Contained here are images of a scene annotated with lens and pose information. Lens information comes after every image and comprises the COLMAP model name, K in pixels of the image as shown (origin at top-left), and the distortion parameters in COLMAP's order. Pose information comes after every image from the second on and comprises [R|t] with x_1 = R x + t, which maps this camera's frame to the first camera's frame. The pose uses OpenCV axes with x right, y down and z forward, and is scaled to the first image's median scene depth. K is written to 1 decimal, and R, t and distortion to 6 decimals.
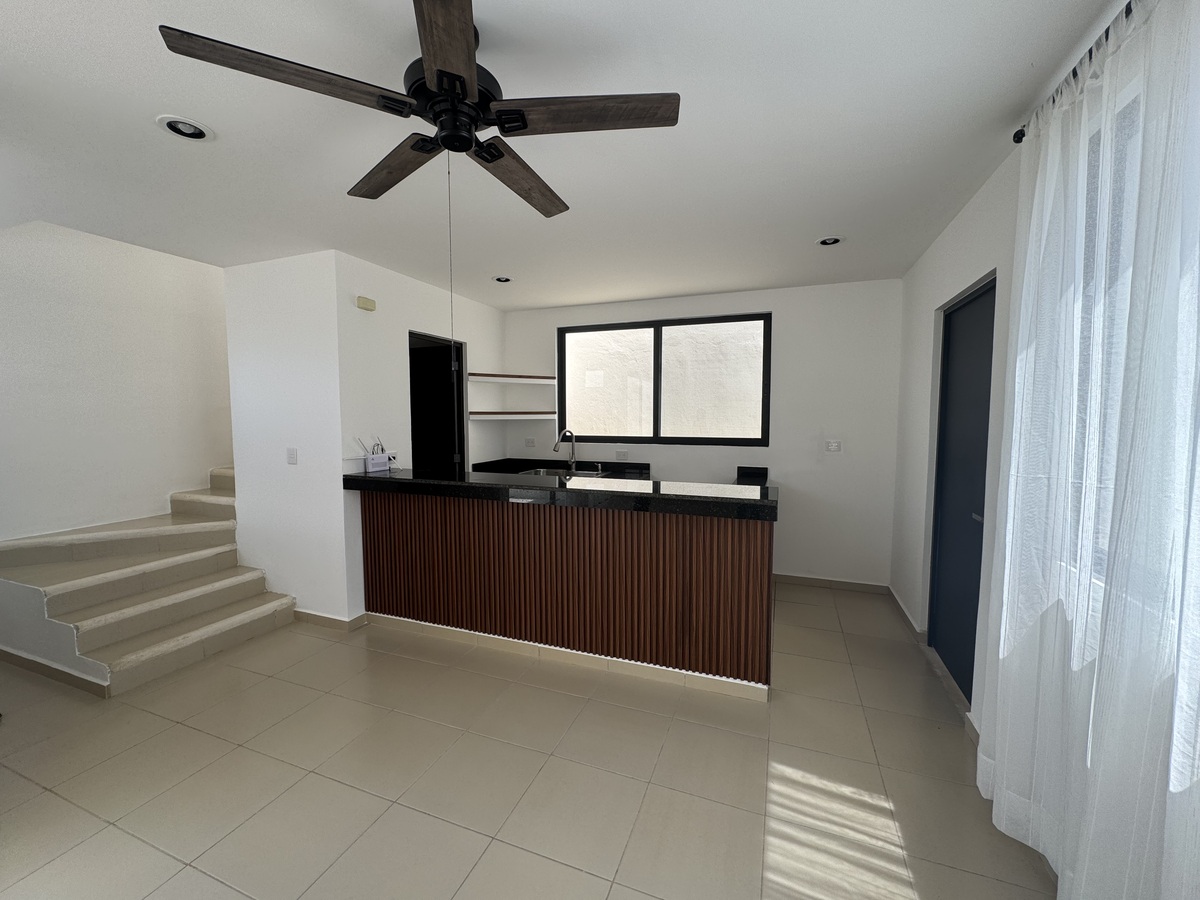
lens RADIAL K [[480.2, 0, 600.0], [0, 480.2, 450.0], [0, 0, 1]] dist [-0.002005, -0.000087]
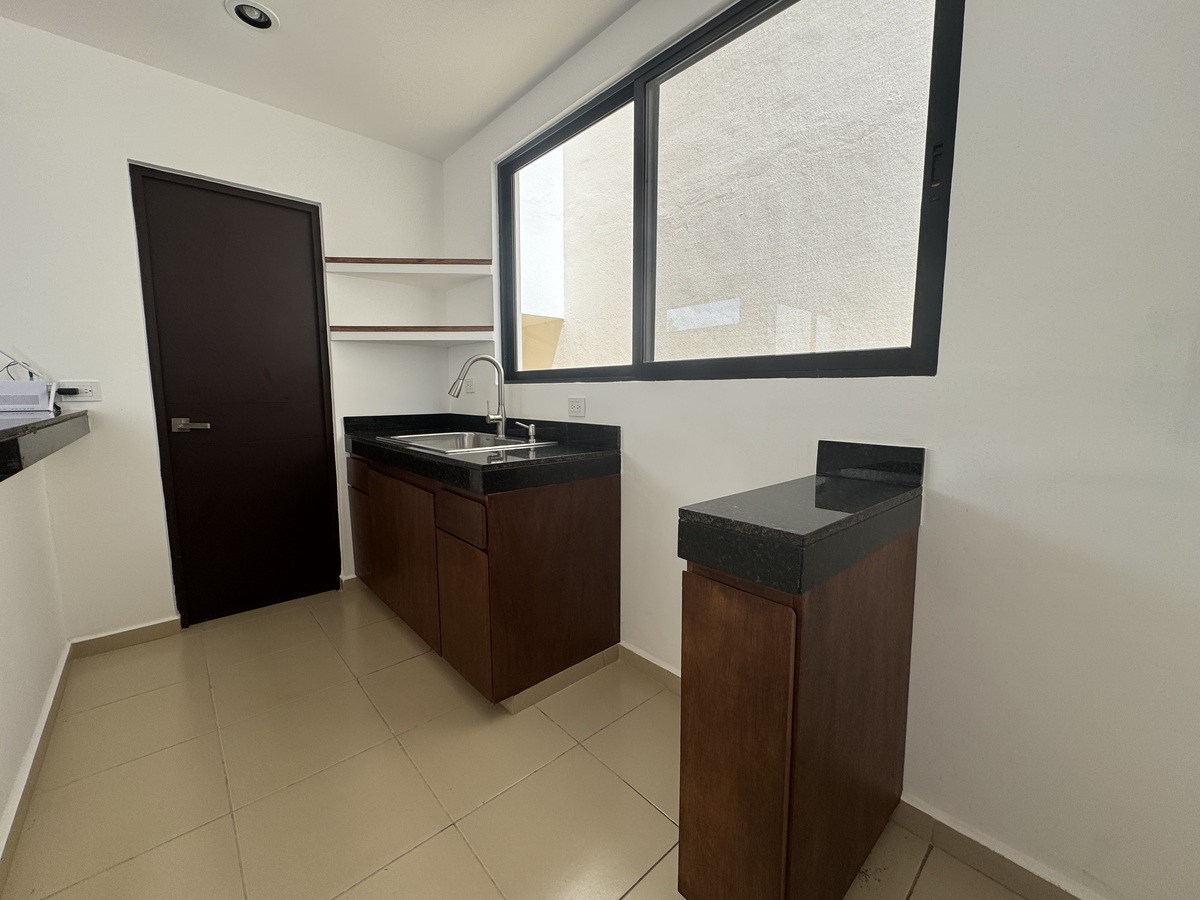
lens RADIAL K [[480.2, 0, 600.0], [0, 480.2, 450.0], [0, 0, 1]] dist [-0.002005, -0.000087]
pose [[0.889931, 0.054953, -0.452773, 0.290196], [-0.034040, 0.997949, 0.054214, 0.027203], [0.454824, -0.032835, 0.889976, 0.626499]]
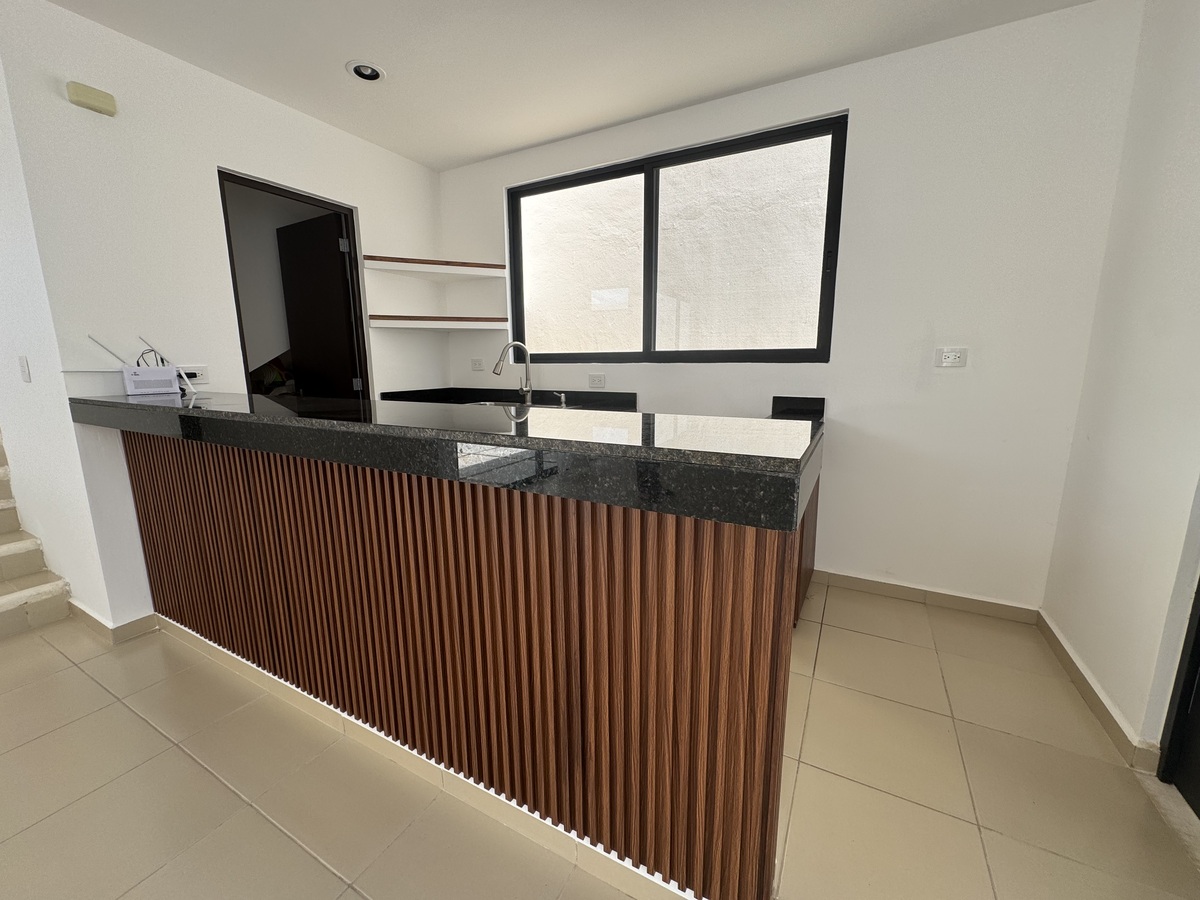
lens RADIAL K [[480.2, 0, 600.0], [0, 480.2, 450.0], [0, 0, 1]] dist [-0.002005, -0.000087]
pose [[0.990881, 0.018638, -0.133442, 0.146468], [-0.004055, 0.994063, 0.108730, 0.035236], [0.134676, -0.107198, 0.985074, 0.353565]]
